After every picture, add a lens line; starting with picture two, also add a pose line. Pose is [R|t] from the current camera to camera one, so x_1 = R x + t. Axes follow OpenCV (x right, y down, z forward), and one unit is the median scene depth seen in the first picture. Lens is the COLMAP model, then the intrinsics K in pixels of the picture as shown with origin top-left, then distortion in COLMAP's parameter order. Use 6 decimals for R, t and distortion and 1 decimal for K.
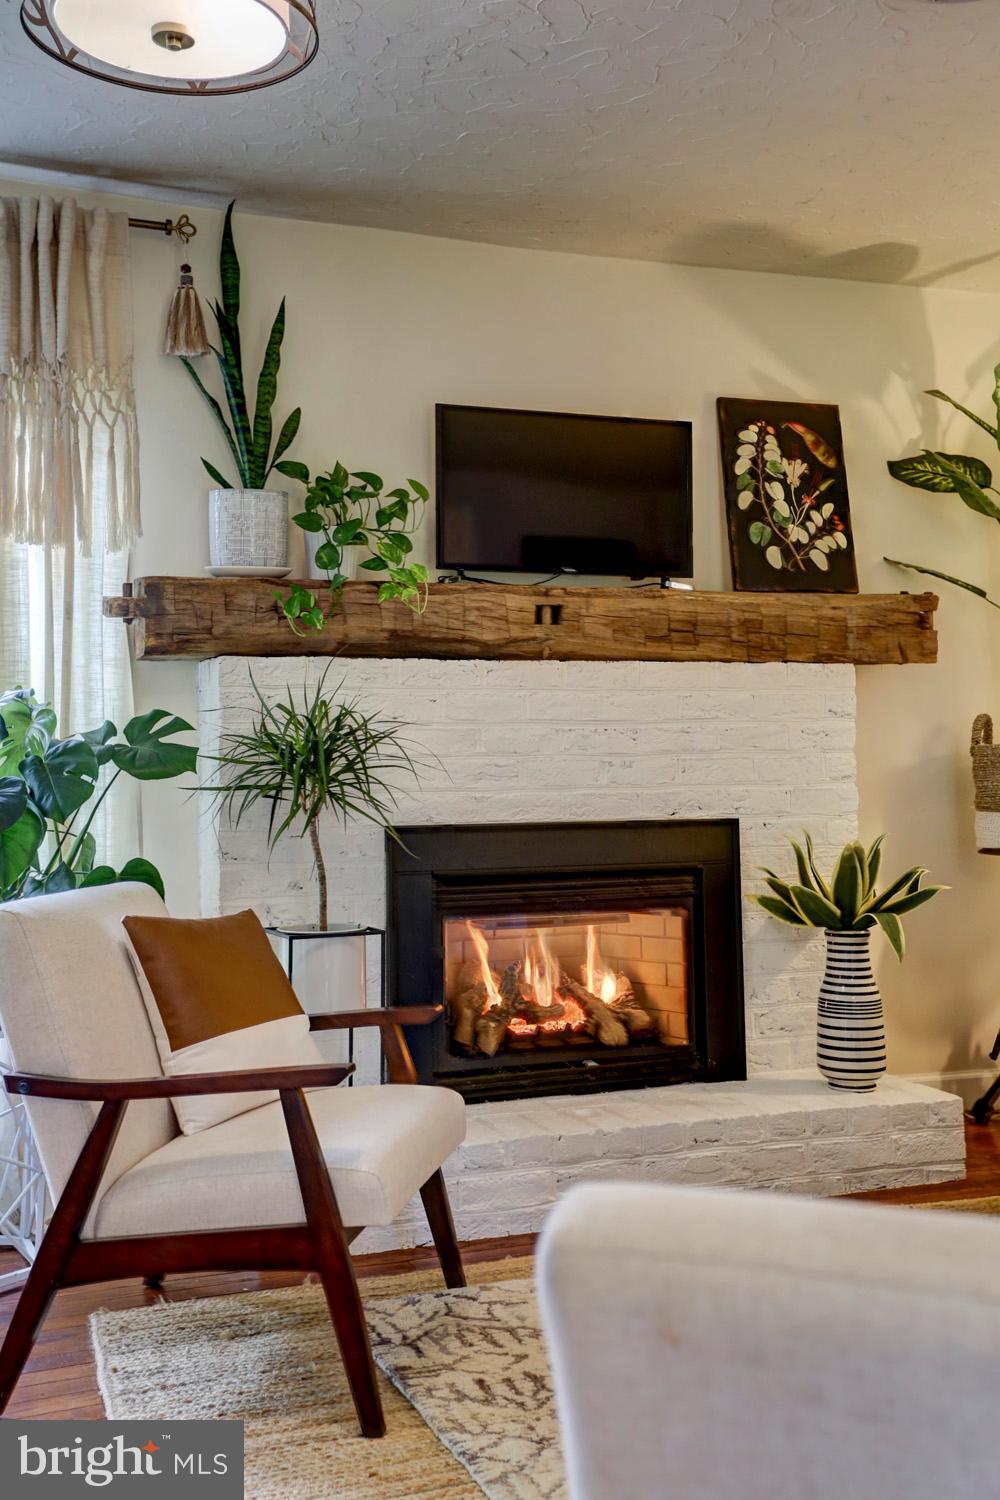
lens RADIAL K [[1716.3, 0, 500.0], [0, 1716.3, 750.0], [0, 0, 1]] dist [0.094323, 0.000435]
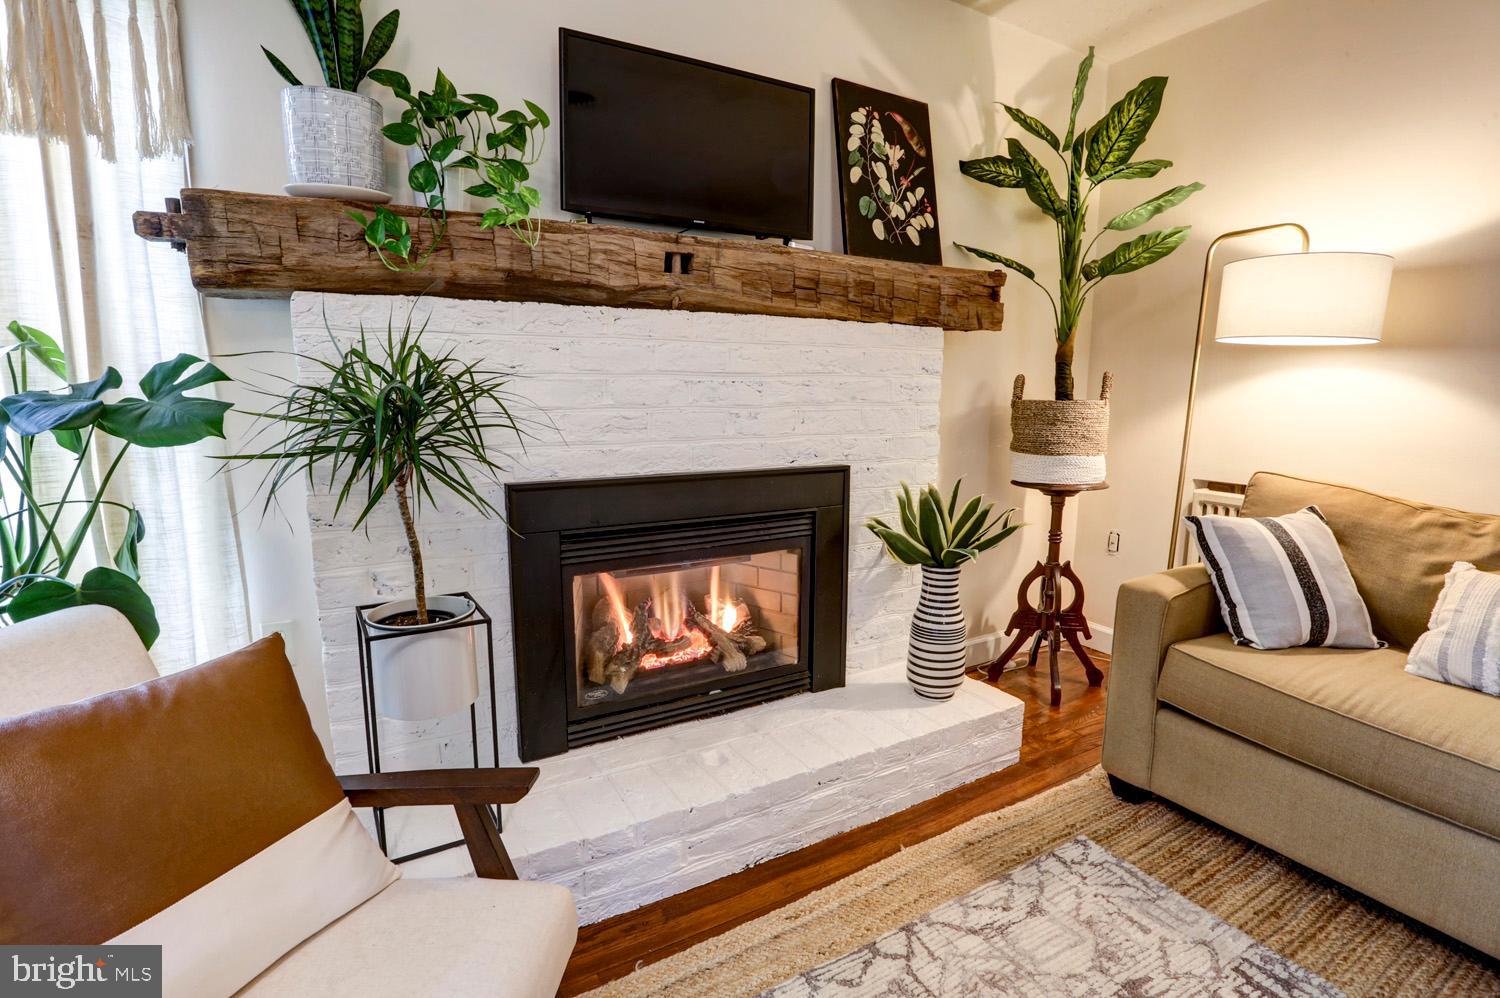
lens RADIAL K [[730.9, 0, 744.9], [0, 730.9, 498.5], [0, 0, 1]] dist [-0.079489, 0.031059]
pose [[0.990564, -0.003543, 0.137004, 0.008517], [-0.017945, 0.987706, 0.155288, -0.010903], [-0.135870, -0.156281, 0.978323, 0.561553]]
